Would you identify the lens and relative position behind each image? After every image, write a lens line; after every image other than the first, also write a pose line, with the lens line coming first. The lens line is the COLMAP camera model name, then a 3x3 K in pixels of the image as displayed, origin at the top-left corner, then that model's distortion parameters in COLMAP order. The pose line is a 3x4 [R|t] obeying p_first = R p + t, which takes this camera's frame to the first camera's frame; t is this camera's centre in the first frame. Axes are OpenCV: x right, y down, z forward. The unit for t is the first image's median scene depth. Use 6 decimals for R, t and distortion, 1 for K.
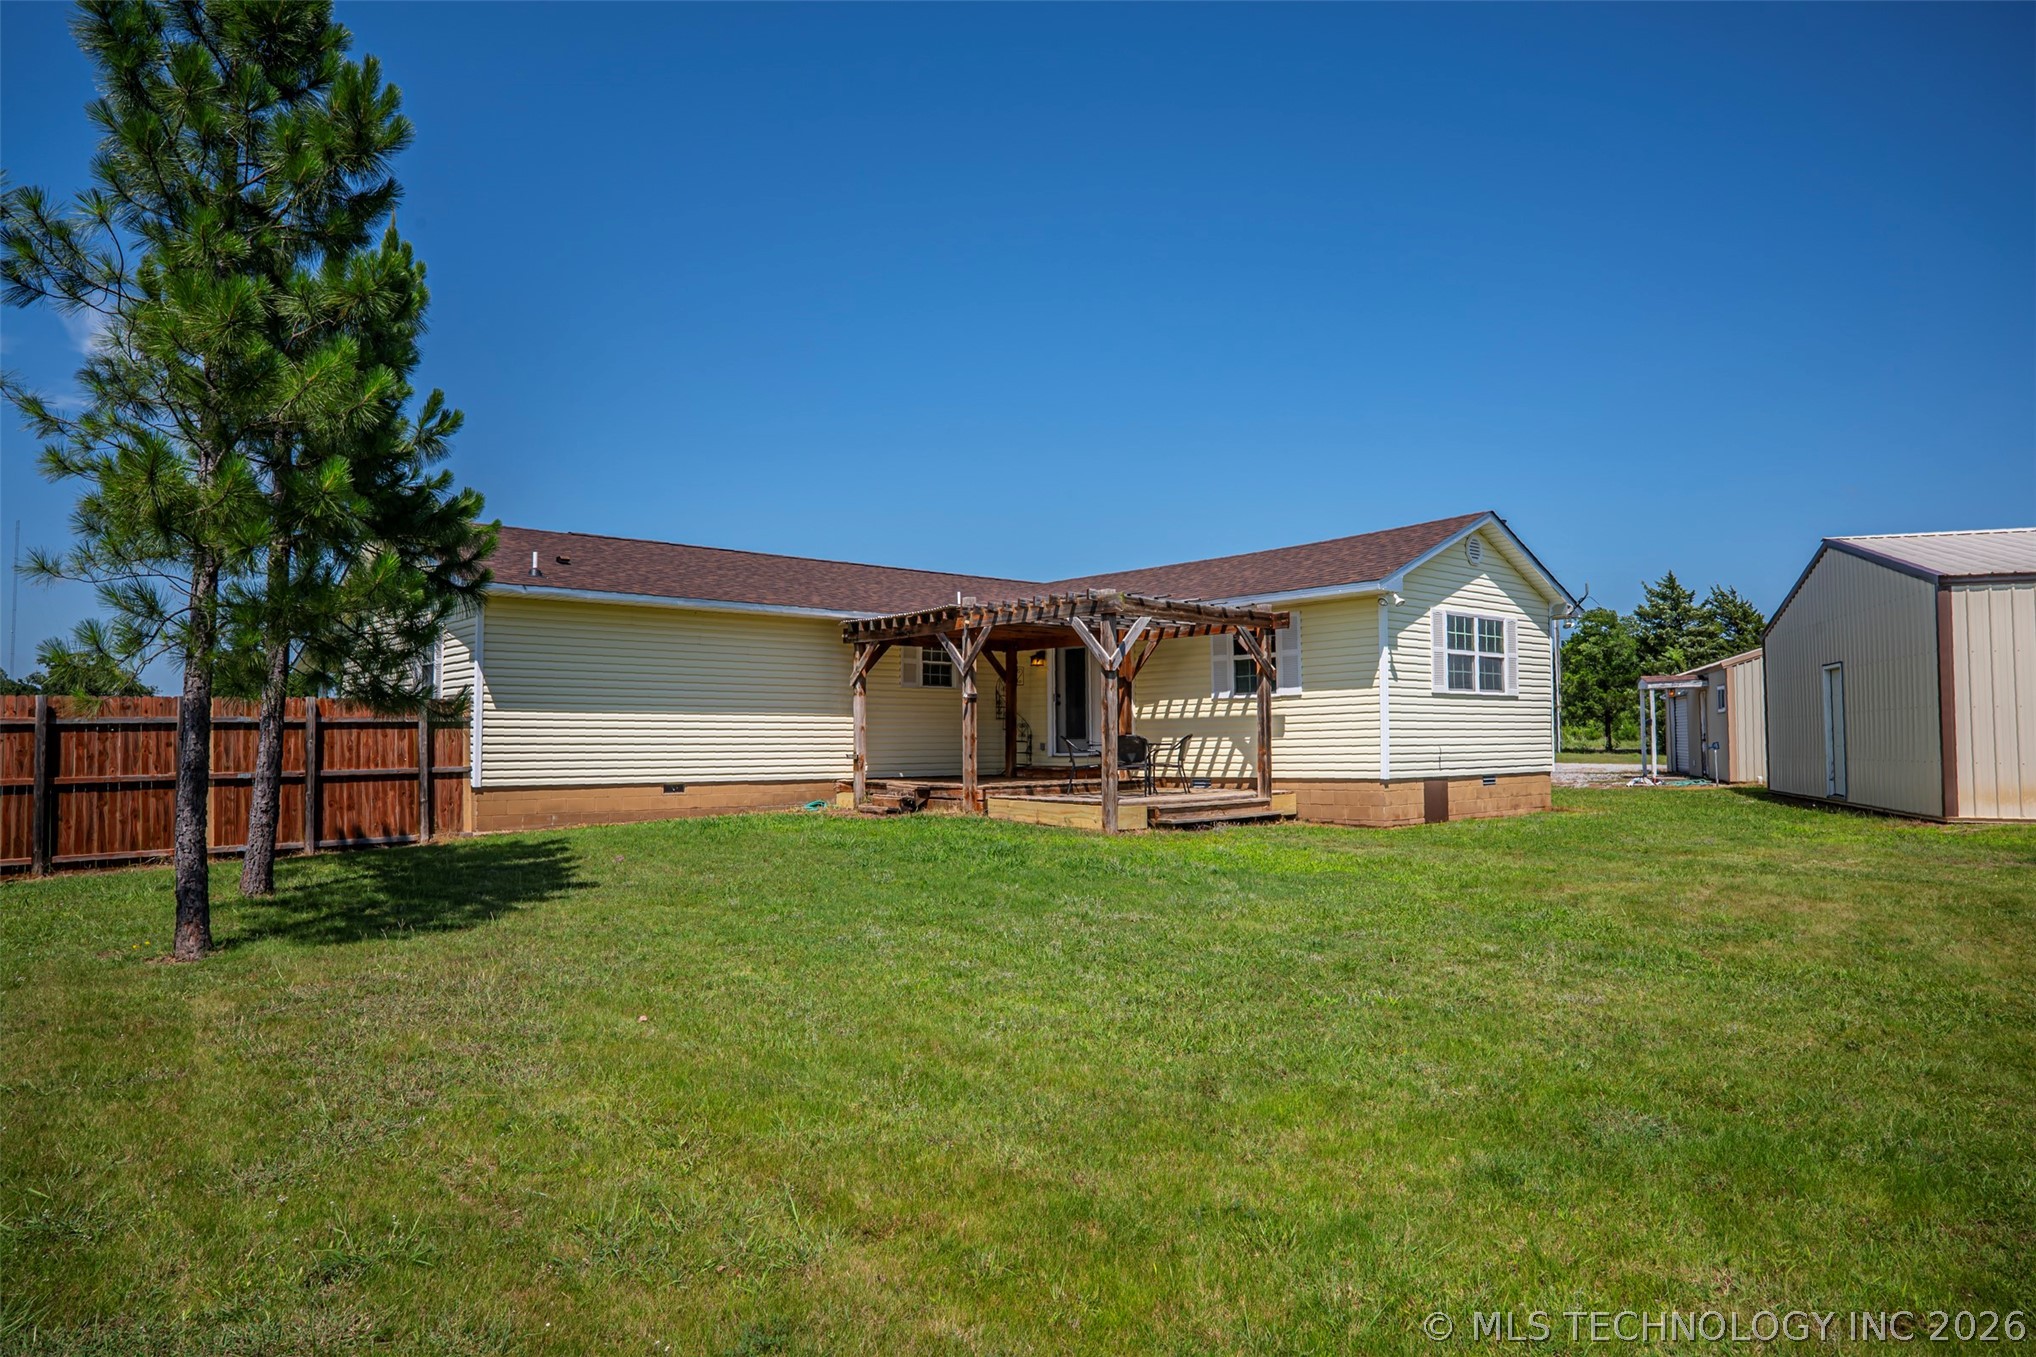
lens RADIAL K [[1195.9, 0, 1015.2], [0, 1195.9, 674.9], [0, 0, 1]] dist [-0.010042, 0.000816]
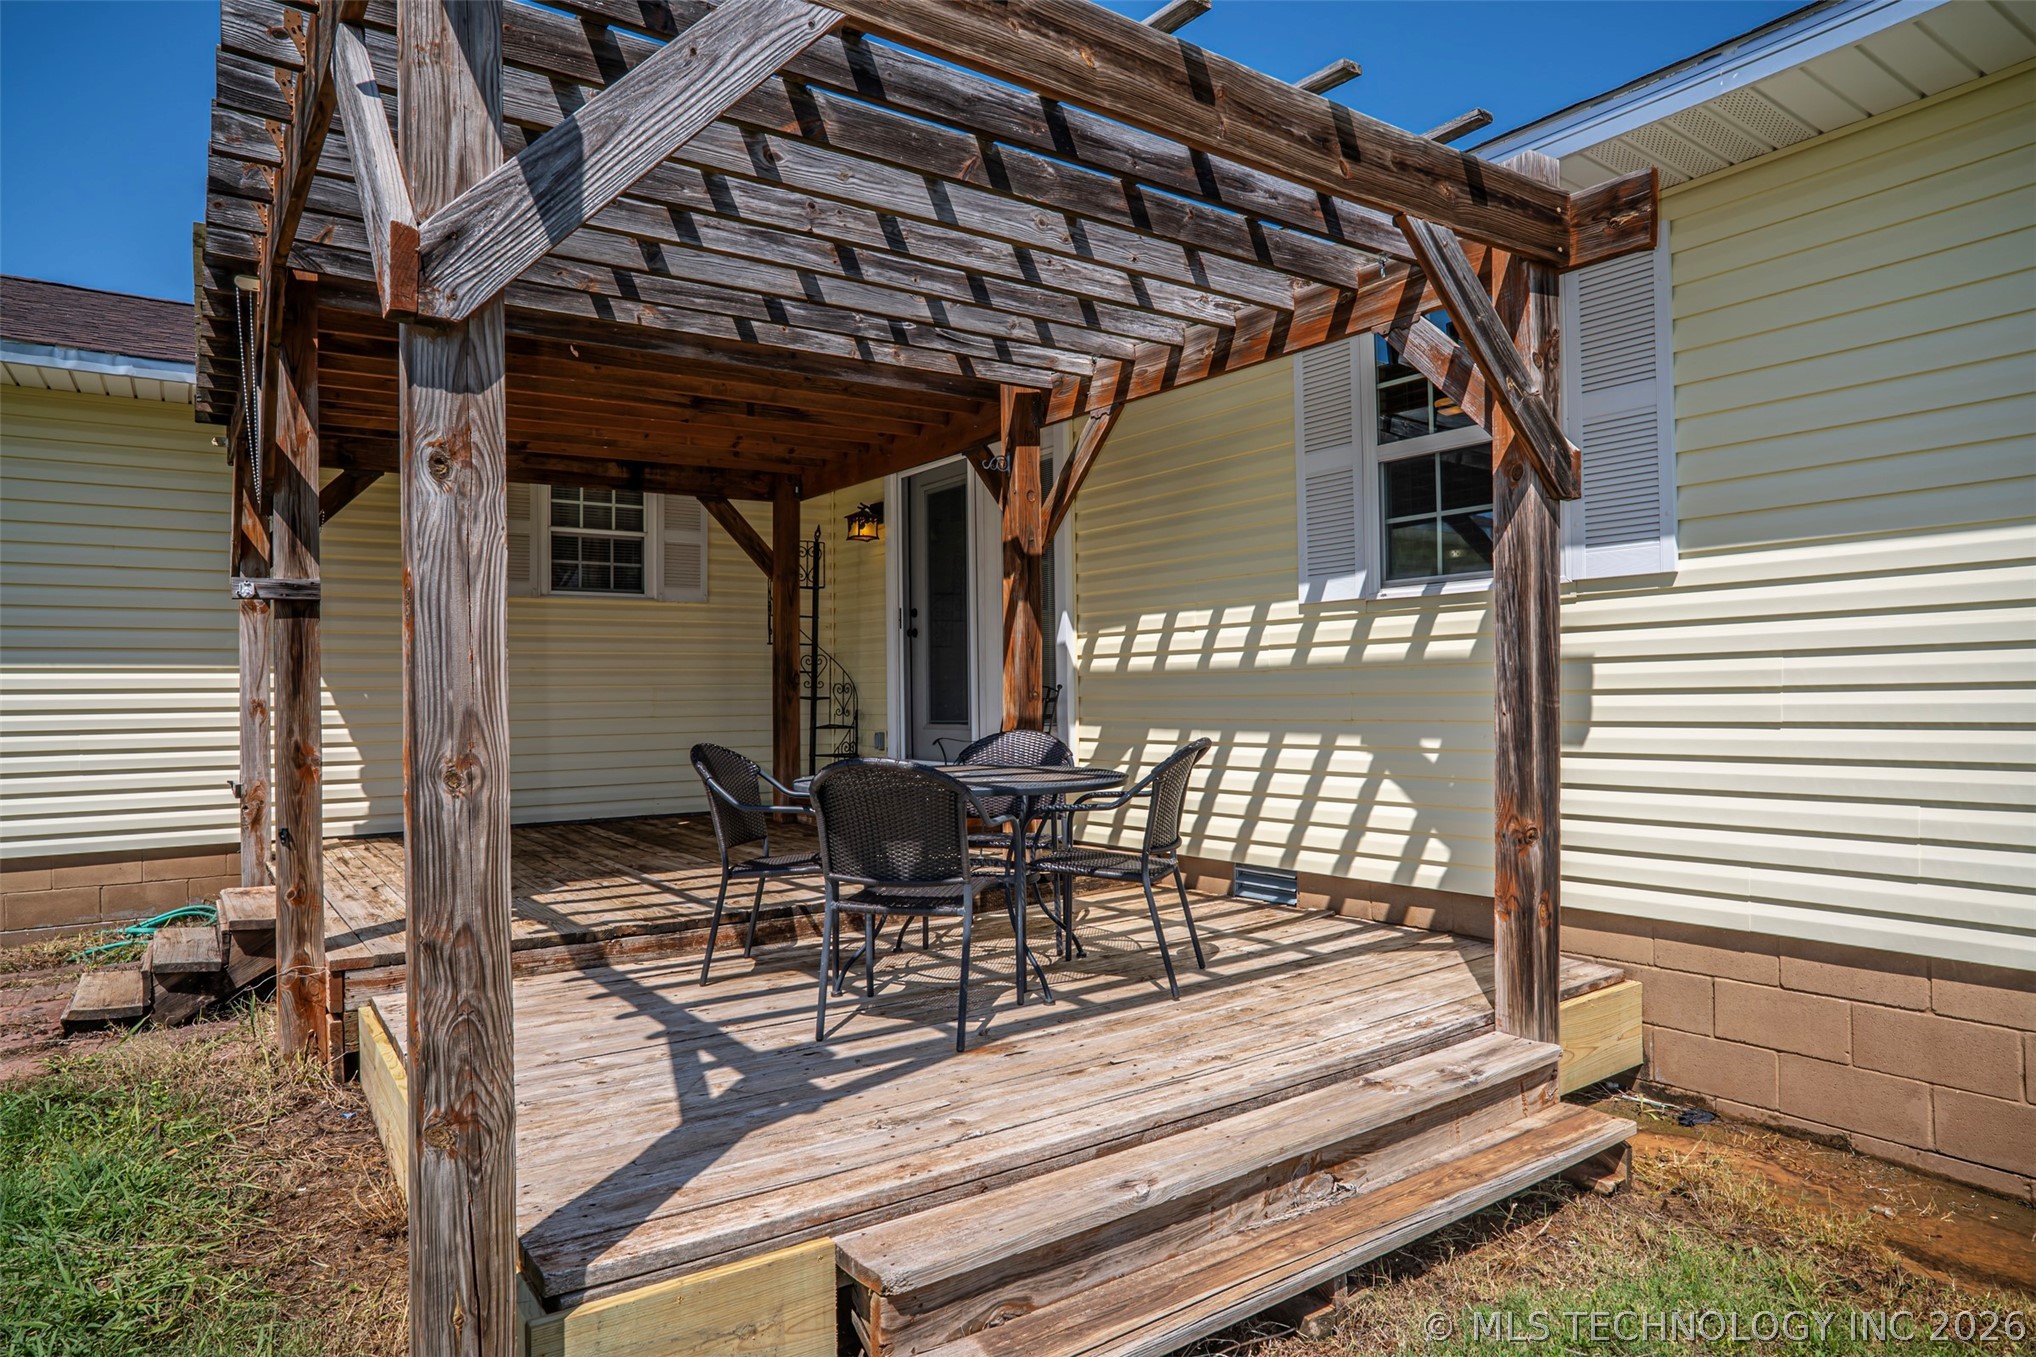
lens RADIAL K [[1175.3, 0, 982.9], [0, 1175.3, 686.4], [0, 0, 1]] dist [-0.004277, 0.000246]
pose [[0.991269, -0.007105, -0.131664, 0.126536], [0.014702, 0.998276, 0.056823, 0.022938], [0.131034, -0.058263, 0.989664, 0.711338]]
